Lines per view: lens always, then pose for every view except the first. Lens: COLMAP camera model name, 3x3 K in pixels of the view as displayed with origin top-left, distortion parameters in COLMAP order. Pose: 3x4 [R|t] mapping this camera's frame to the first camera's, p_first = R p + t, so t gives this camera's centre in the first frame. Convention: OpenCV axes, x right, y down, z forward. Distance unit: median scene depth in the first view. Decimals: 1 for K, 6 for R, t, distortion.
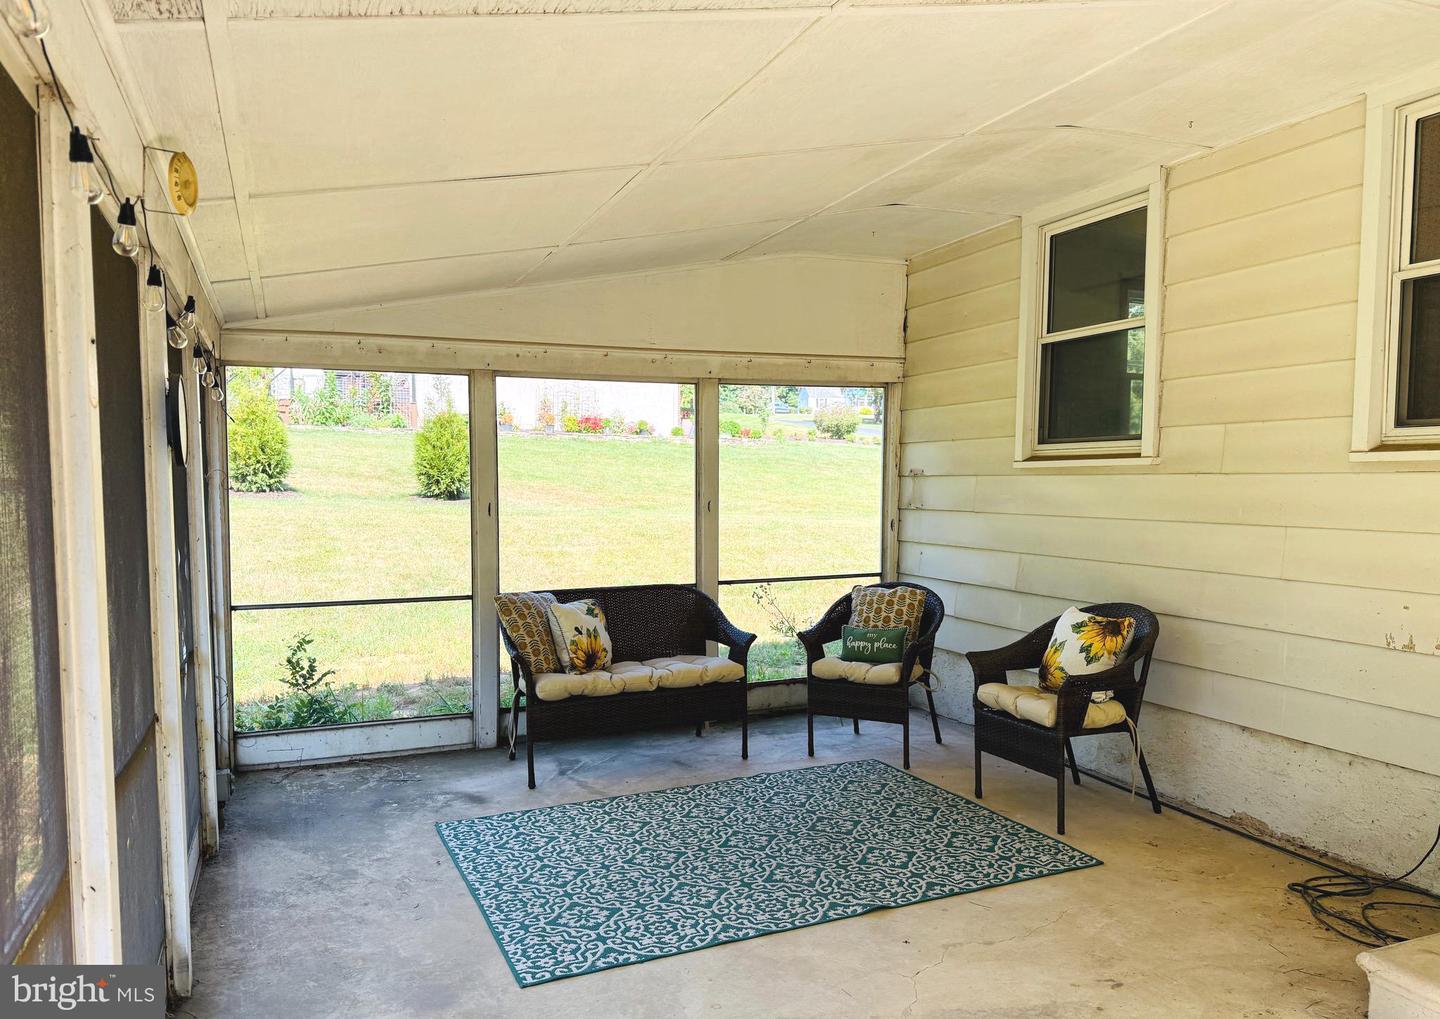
lens RADIAL K [[1057.7, 0, 721.0], [0, 1057.7, 556.4], [0, 0, 1]] dist [0.000624, -0.000648]
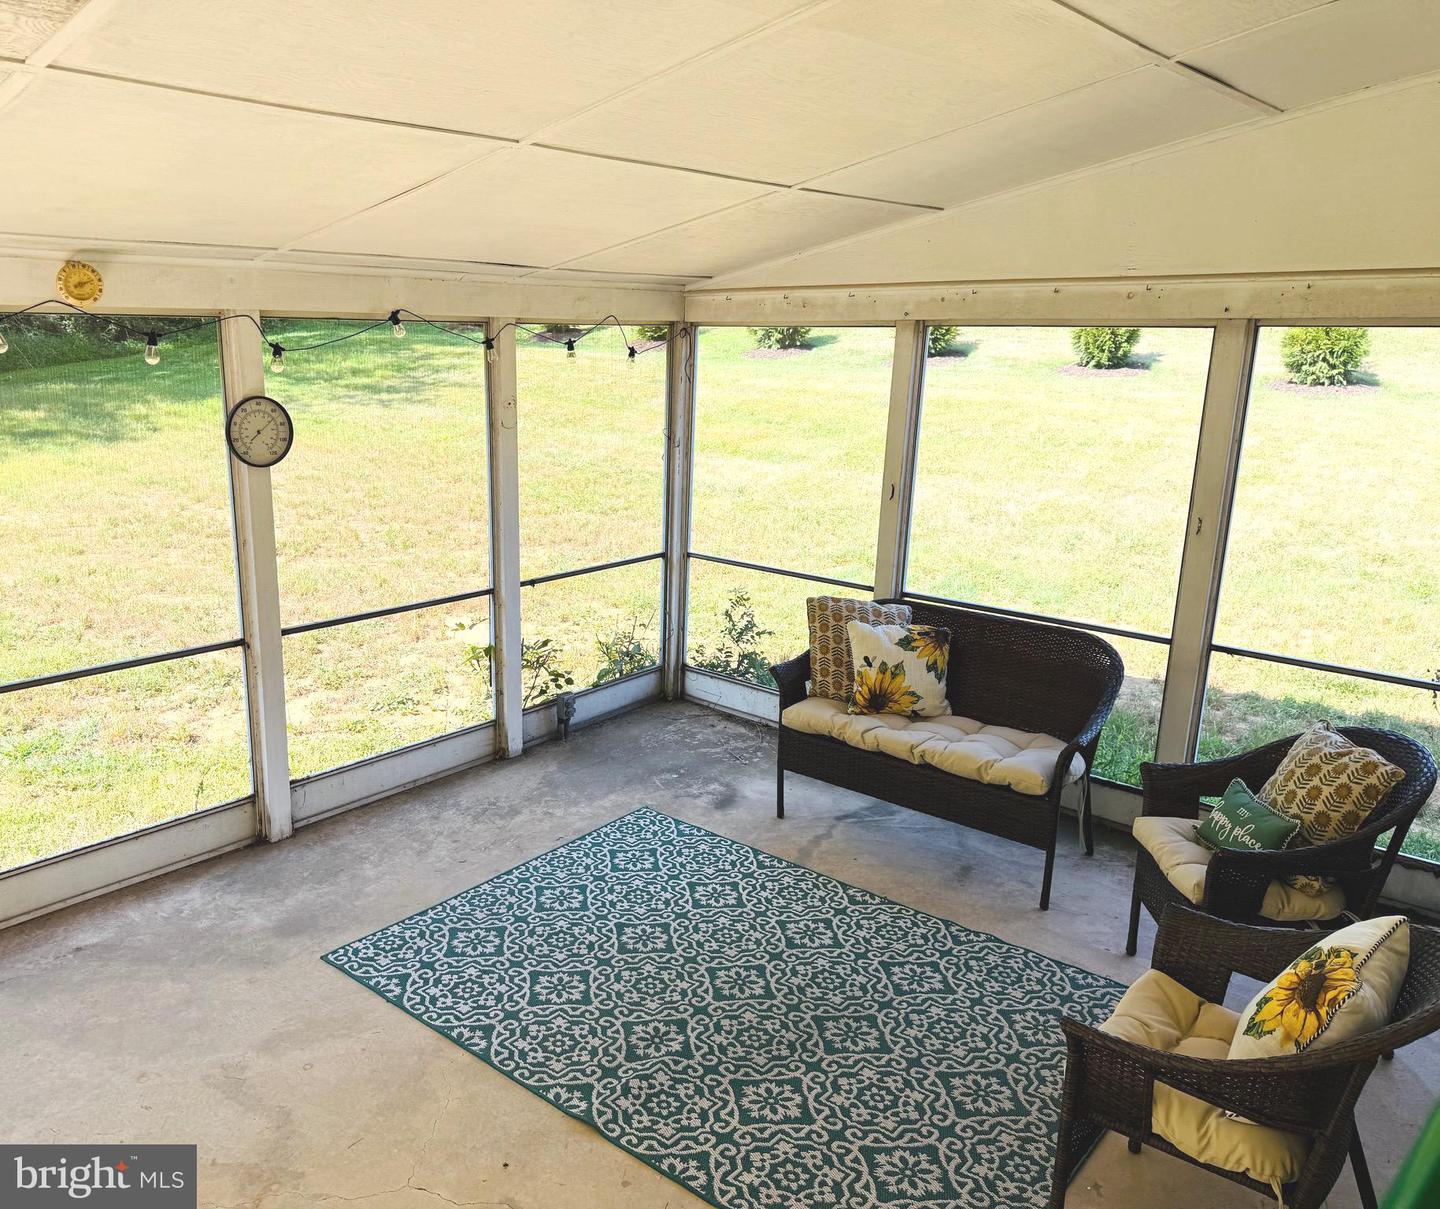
lens RADIAL K [[1084.5, 0, 605.9], [0, 1084.5, 603.7], [0, 0, 1]] dist [0.159071, -0.219365]
pose [[0.389819, 0.226761, -0.892536, 0.519973], [-0.071870, 0.973744, 0.216004, -0.138293], [0.918083, -0.020056, 0.395881, 0.473389]]
